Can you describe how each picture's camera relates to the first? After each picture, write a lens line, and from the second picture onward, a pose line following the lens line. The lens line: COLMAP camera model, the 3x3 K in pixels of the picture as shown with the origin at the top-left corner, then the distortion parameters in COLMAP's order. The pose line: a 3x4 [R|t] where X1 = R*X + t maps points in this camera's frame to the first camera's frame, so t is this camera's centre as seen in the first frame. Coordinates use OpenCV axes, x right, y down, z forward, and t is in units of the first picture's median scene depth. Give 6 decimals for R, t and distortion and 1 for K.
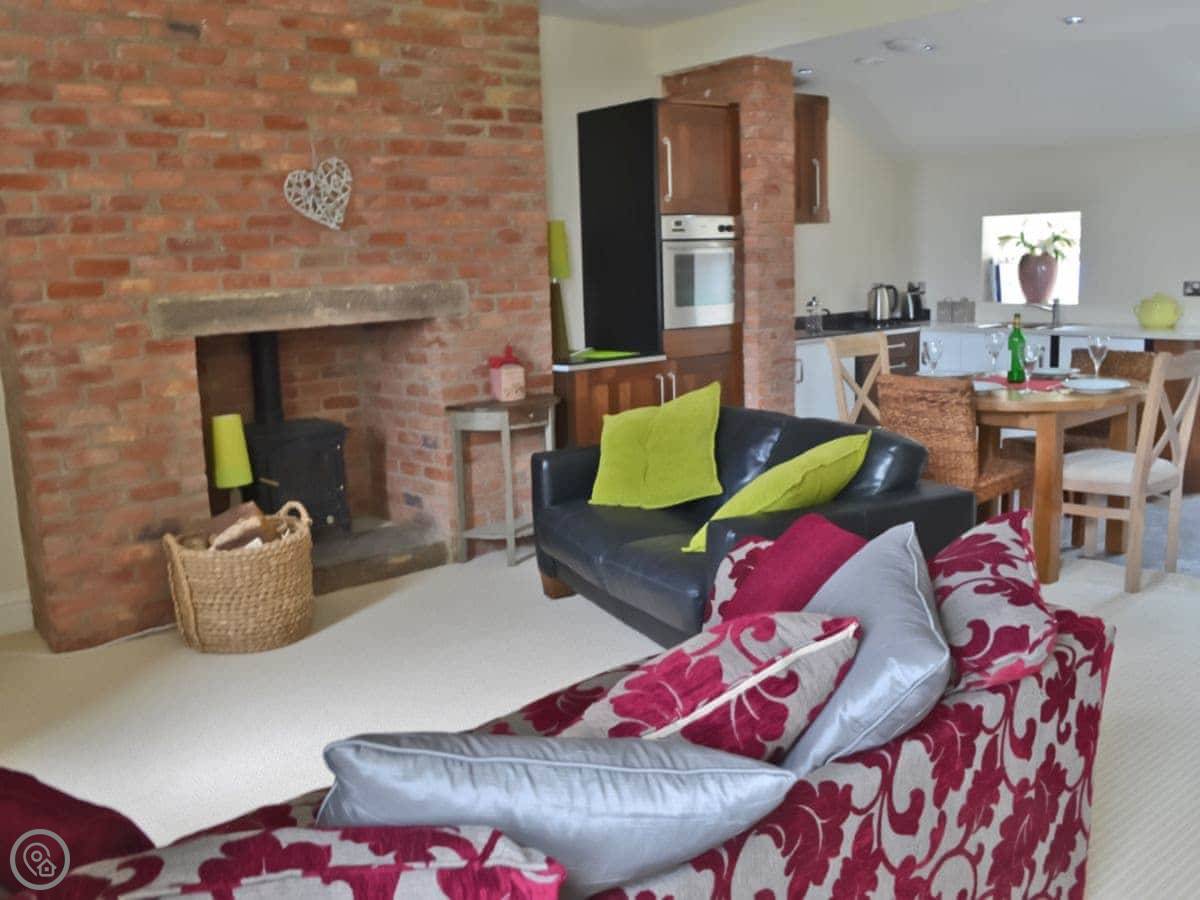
lens RADIAL K [[1163.7, 0, 600.0], [0, 1163.7, 450.0], [0, 0, 1]] dist [-0.043971, 0.012212]
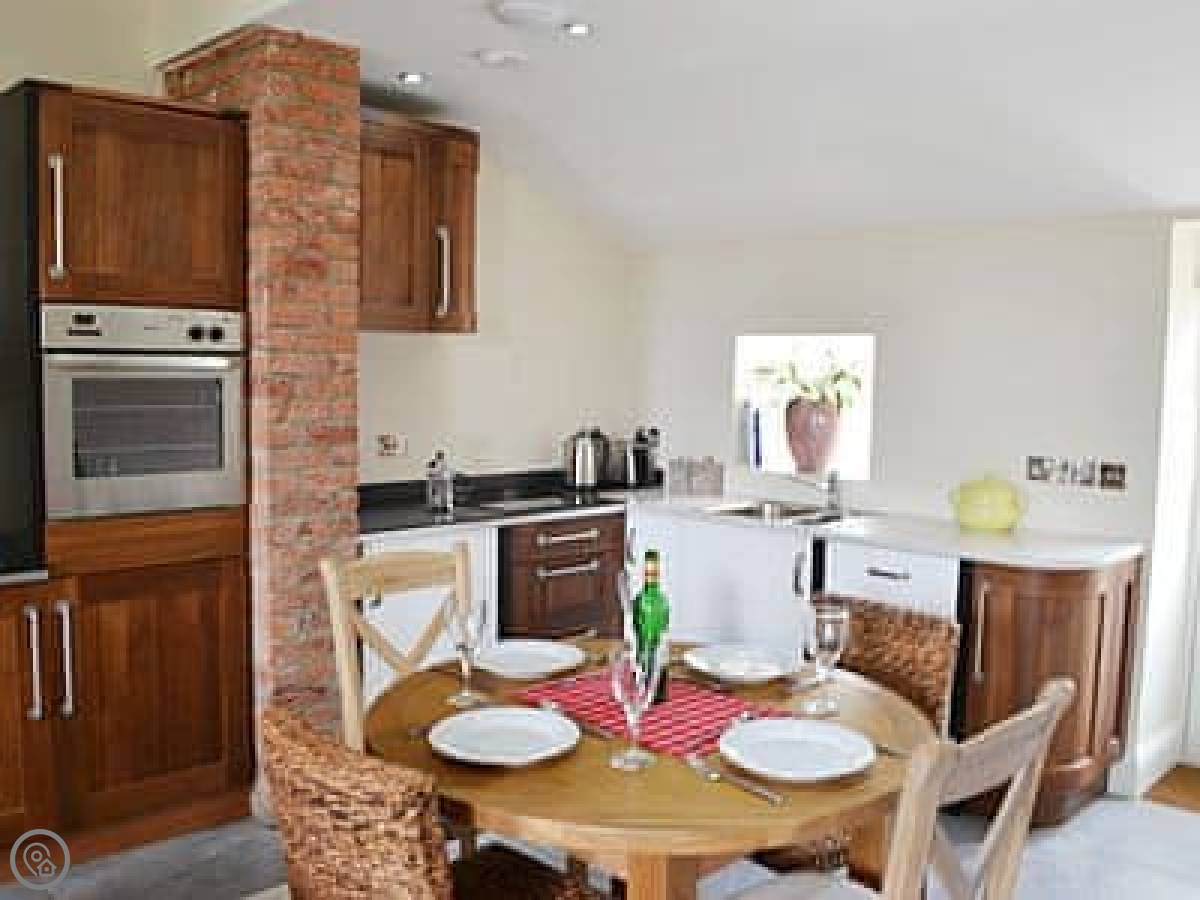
lens RADIAL K [[1163.7, 0, 600.0], [0, 1163.7, 450.0], [0, 0, 1]] dist [-0.043971, 0.012212]
pose [[0.994584, 0.044008, 0.094157, 0.224147], [-0.035629, 0.995404, -0.088893, -0.087633], [-0.097636, 0.085057, 0.991581, 0.414820]]
